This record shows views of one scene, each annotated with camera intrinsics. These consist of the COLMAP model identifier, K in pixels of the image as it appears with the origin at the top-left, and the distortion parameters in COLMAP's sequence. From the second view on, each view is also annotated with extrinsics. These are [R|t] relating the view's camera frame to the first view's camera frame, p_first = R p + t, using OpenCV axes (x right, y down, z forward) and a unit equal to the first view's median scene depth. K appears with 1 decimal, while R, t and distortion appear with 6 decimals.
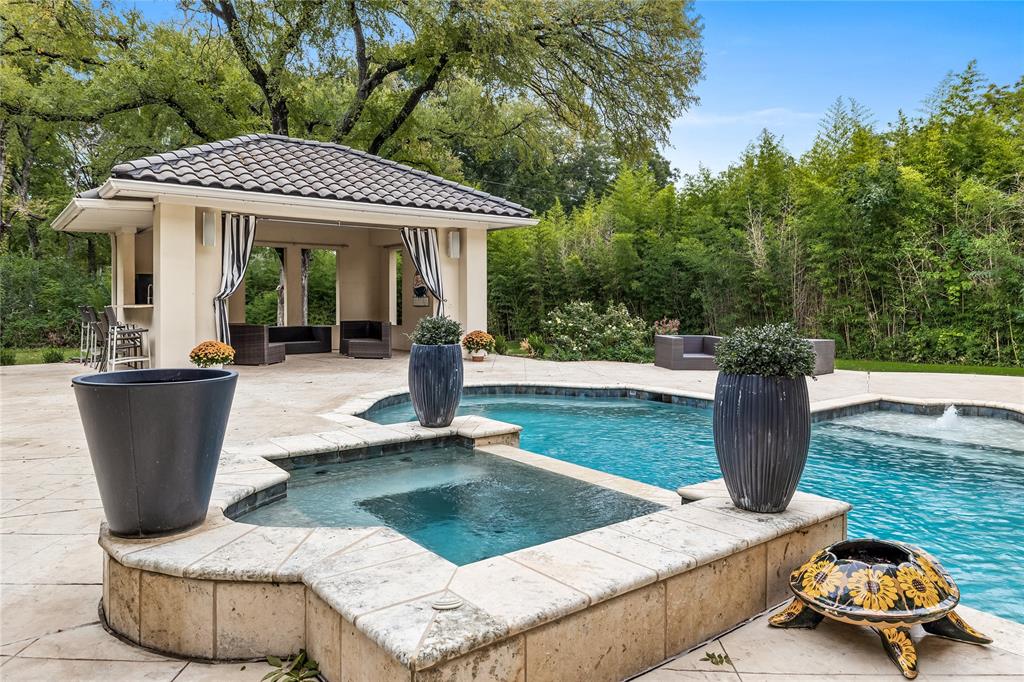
lens RADIAL K [[677.1, 0, 508.6], [0, 677.1, 309.6], [0, 0, 1]] dist [-0.001028, 0.000392]
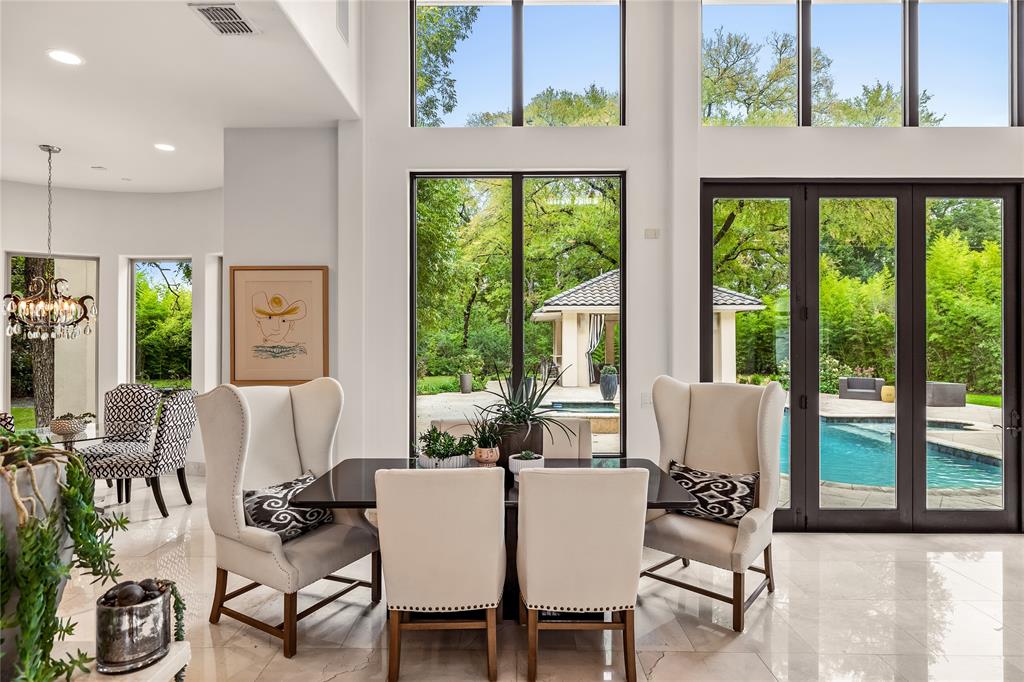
lens RADIAL K [[575.5, 0, 512.0], [0, 575.5, 341.0], [0, 0, 1]] dist [-0.005855, -0.001291]
pose [[0.783720, -0.004185, -0.621100, 0.442000], [-0.004752, 0.999908, -0.012734, -0.024471], [0.621096, 0.012931, 0.783628, -0.509228]]
